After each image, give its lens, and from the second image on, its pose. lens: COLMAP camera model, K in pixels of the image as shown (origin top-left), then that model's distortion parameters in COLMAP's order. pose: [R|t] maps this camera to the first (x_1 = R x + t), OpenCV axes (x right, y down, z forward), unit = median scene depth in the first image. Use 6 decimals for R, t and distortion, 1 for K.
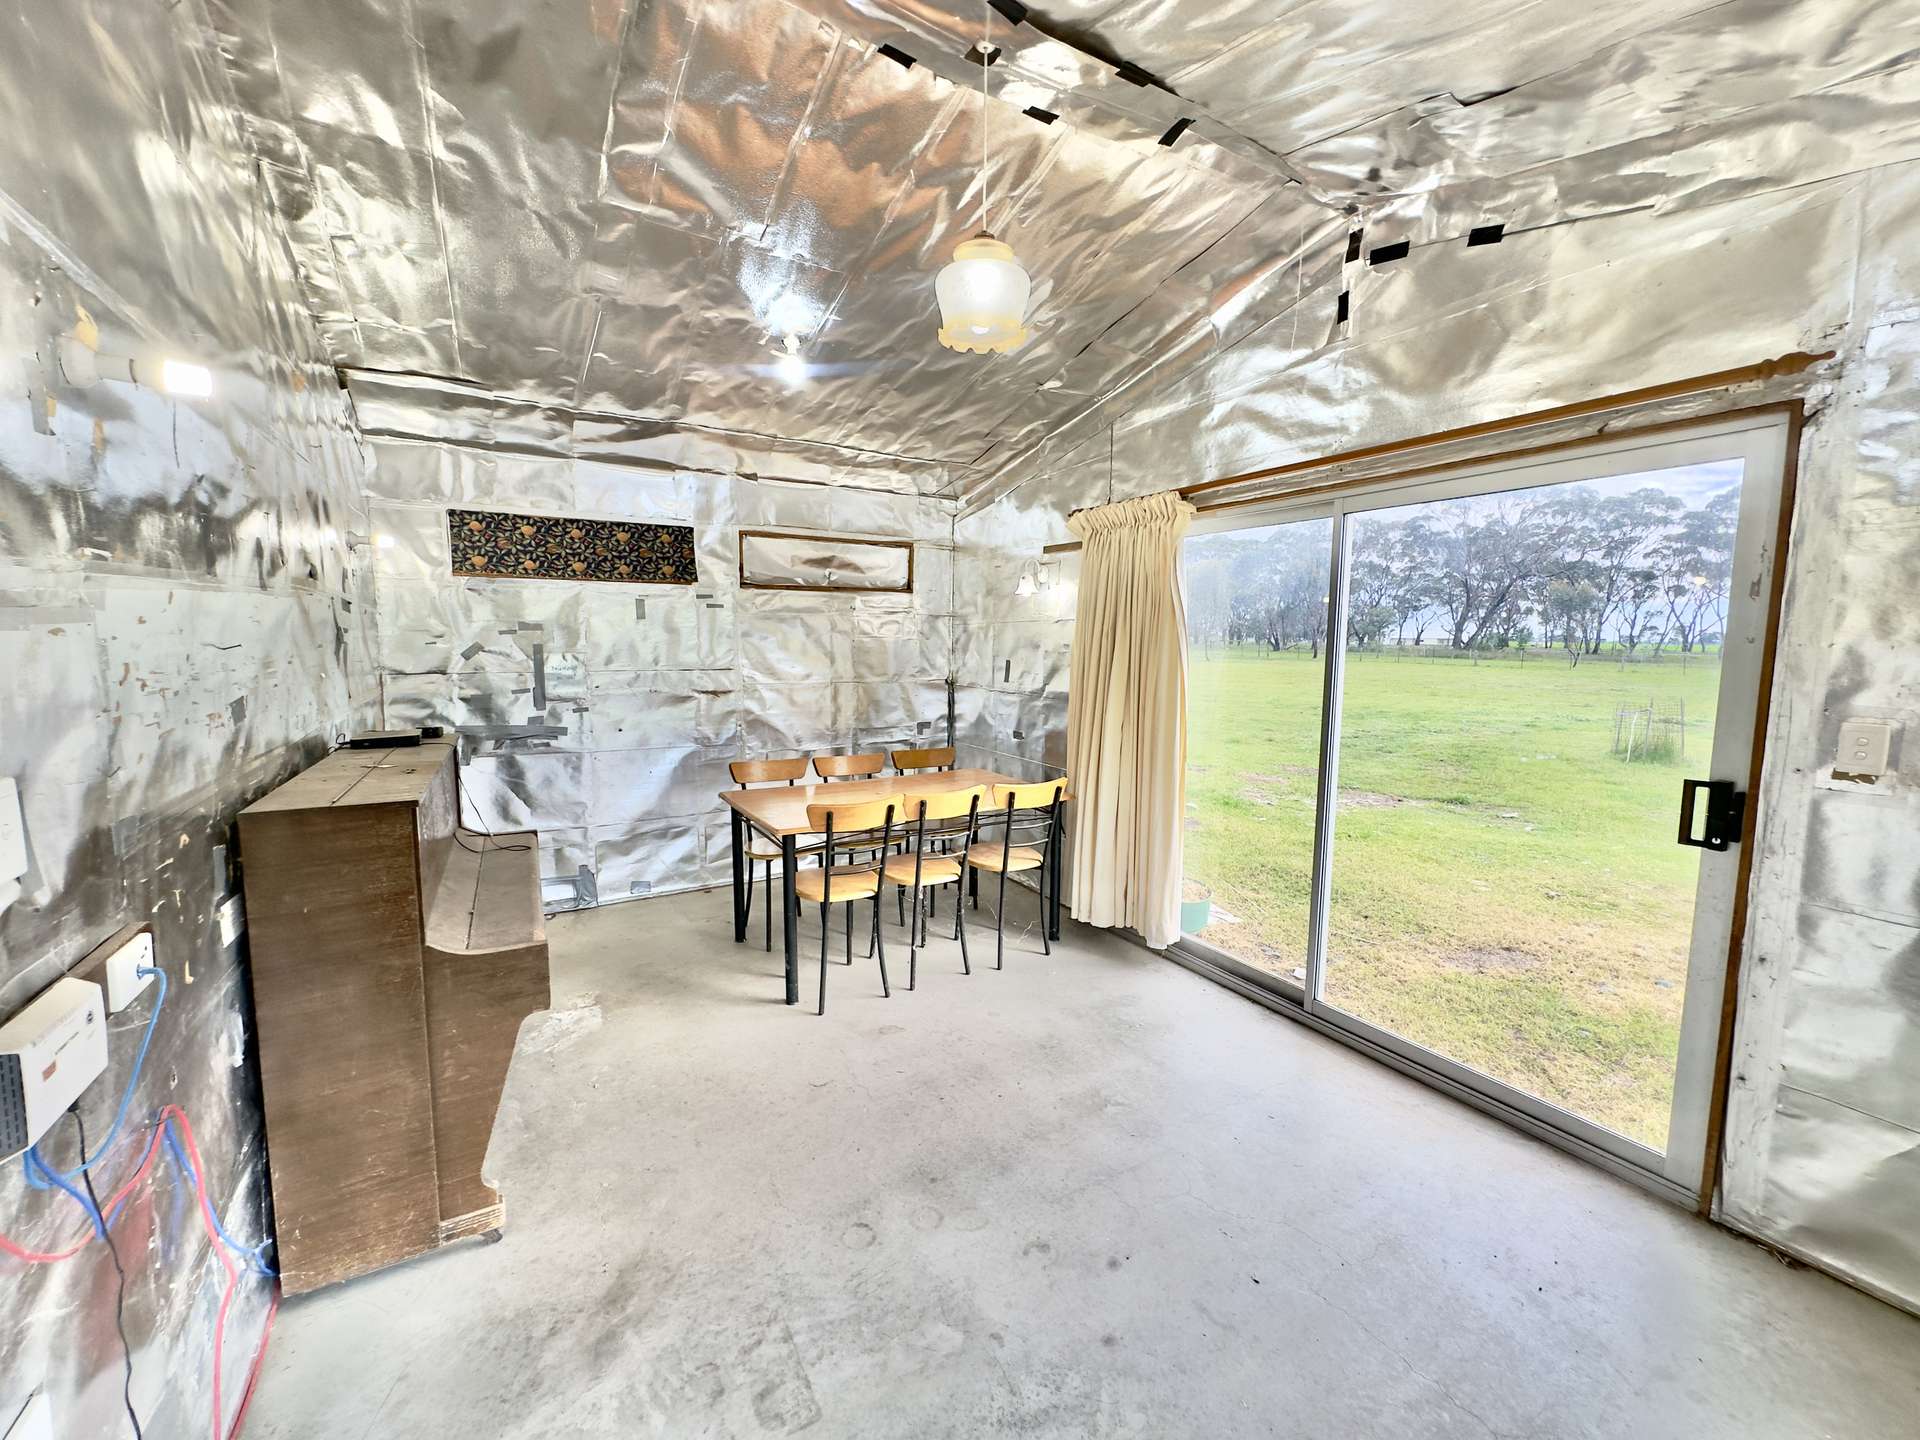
lens RADIAL K [[768.7, 0, 960.0], [0, 768.7, 720.0], [0, 0, 1]] dist [-0.003950, 0.000596]
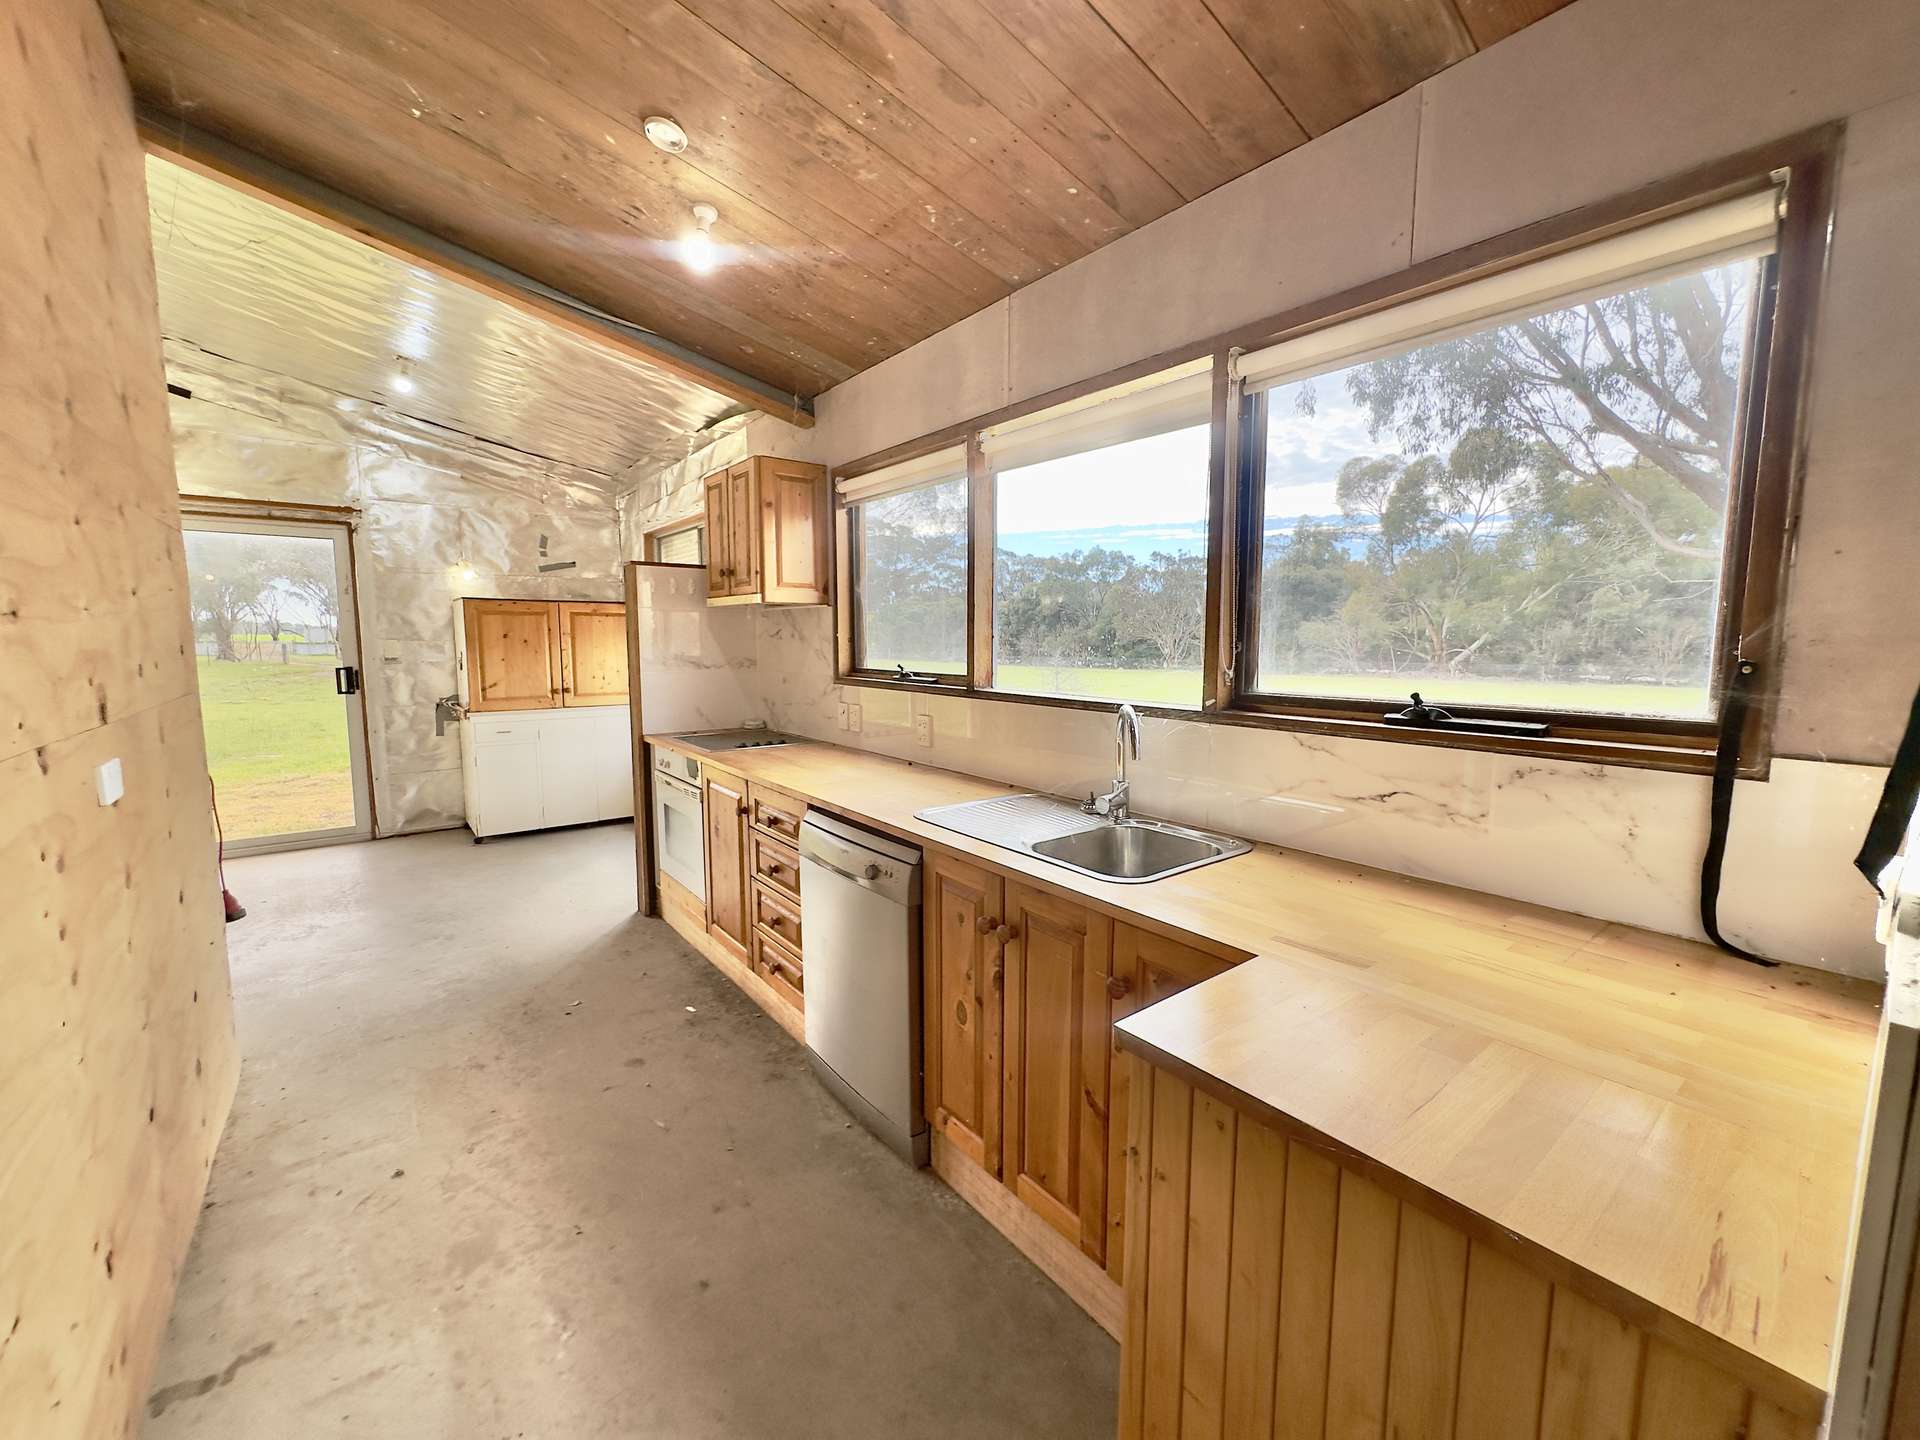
lens RADIAL K [[768.7, 0, 960.0], [0, 768.7, 720.0], [0, 0, 1]] dist [-0.003950, 0.000596]
pose [[-0.125633, -0.115906, 0.985283, -0.992109], [0.098881, 0.986743, 0.128686, 0.070577], [-0.987137, 0.113593, -0.112507, -0.386534]]
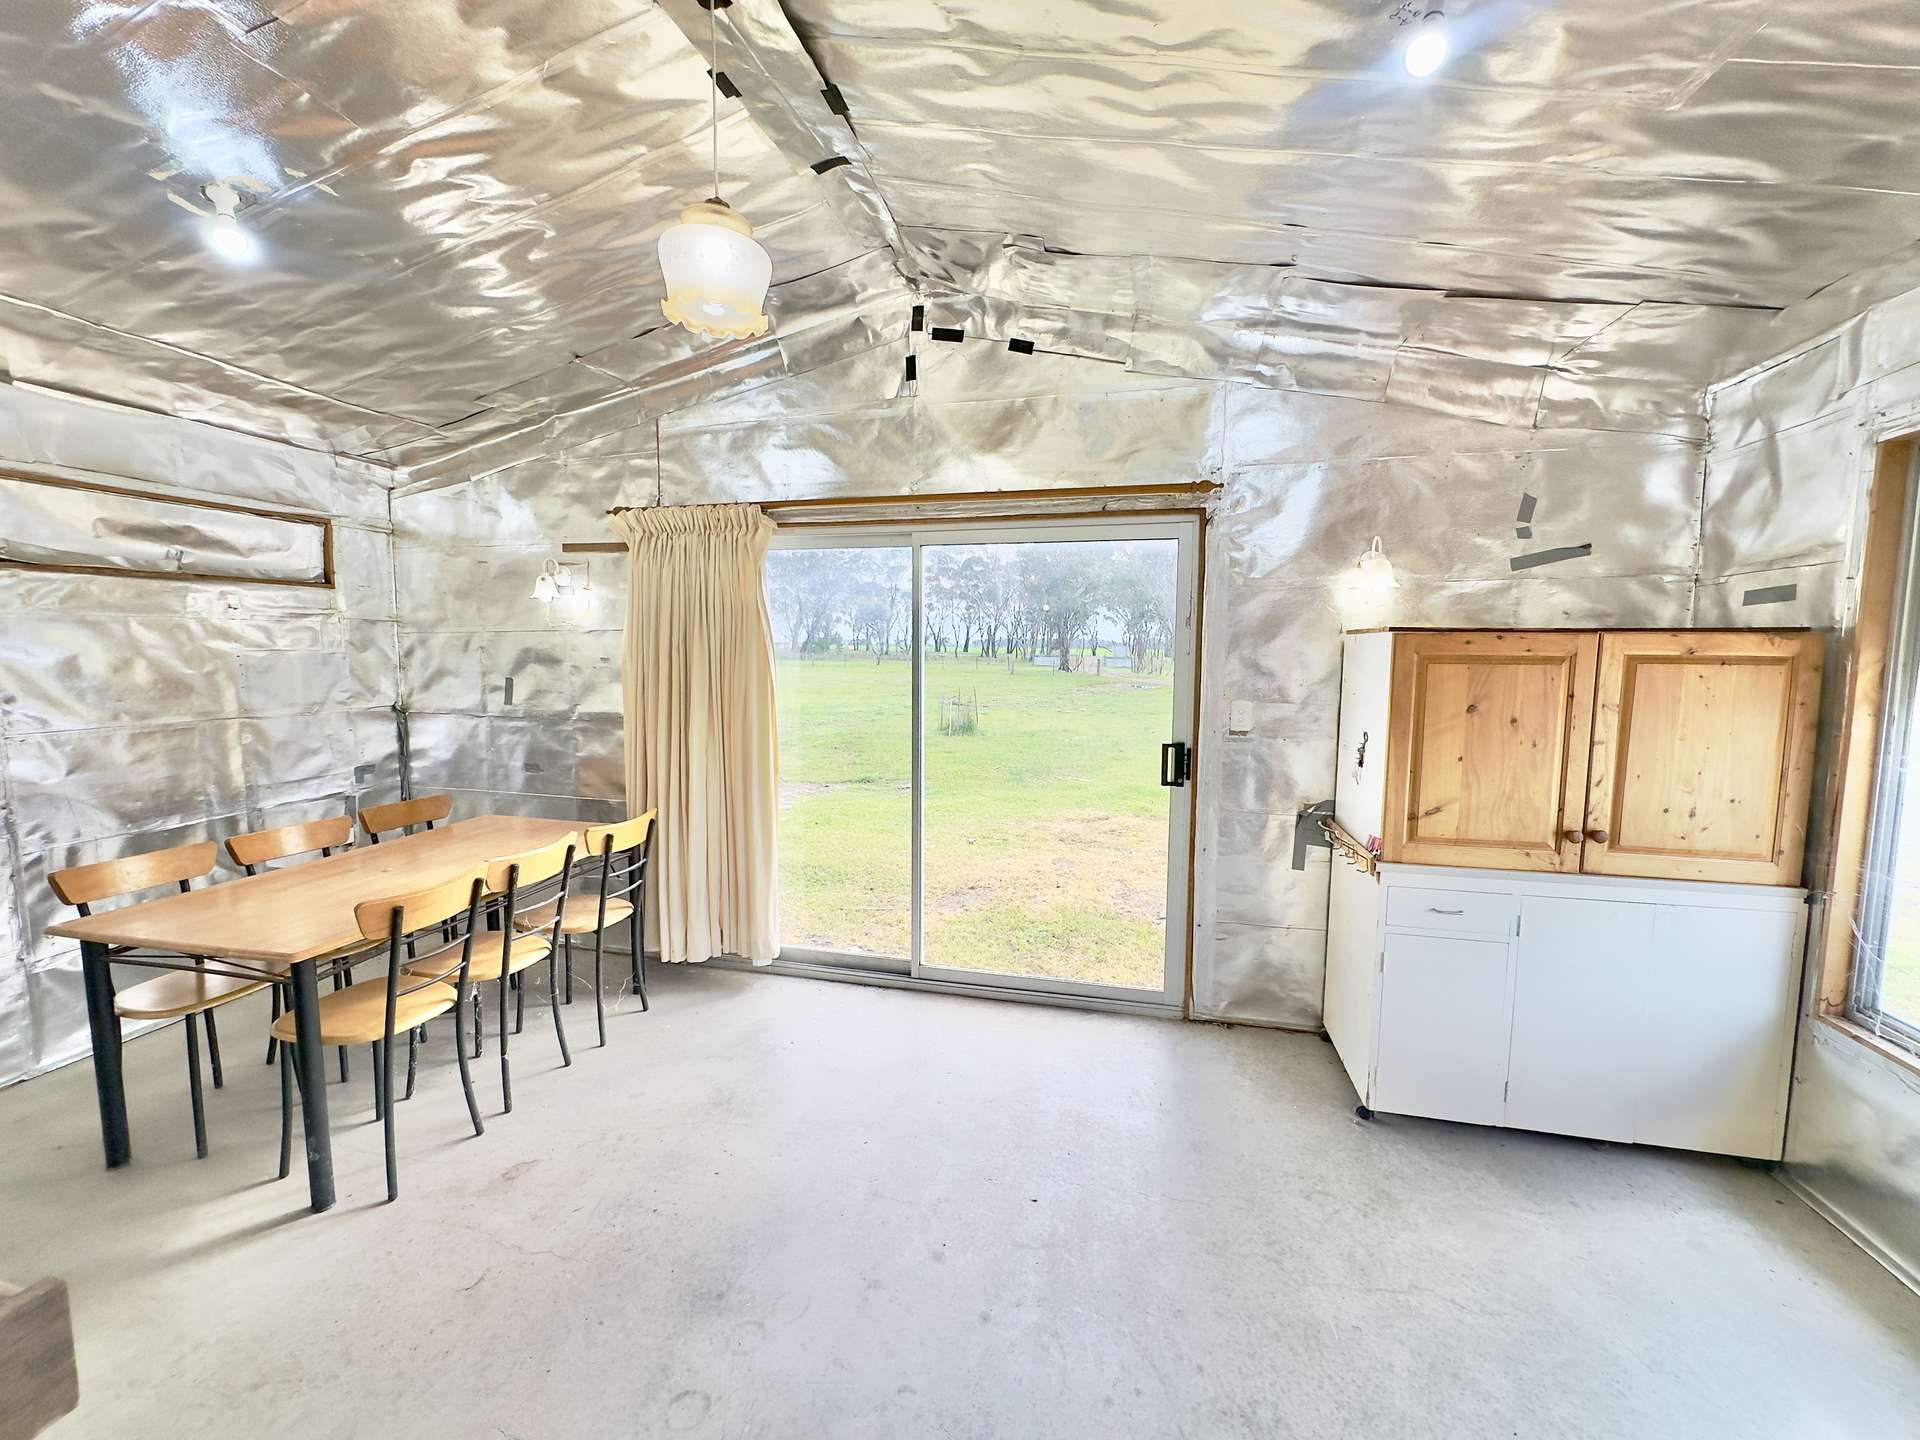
lens RADIAL K [[768.7, 0, 960.0], [0, 768.7, 720.0], [0, 0, 1]] dist [-0.003950, 0.000596]
pose [[0.697766, -0.072528, 0.712644, -0.247646], [0.076218, 0.996731, 0.026814, -0.024315], [-0.712259, 0.035607, 0.701013, 0.116146]]
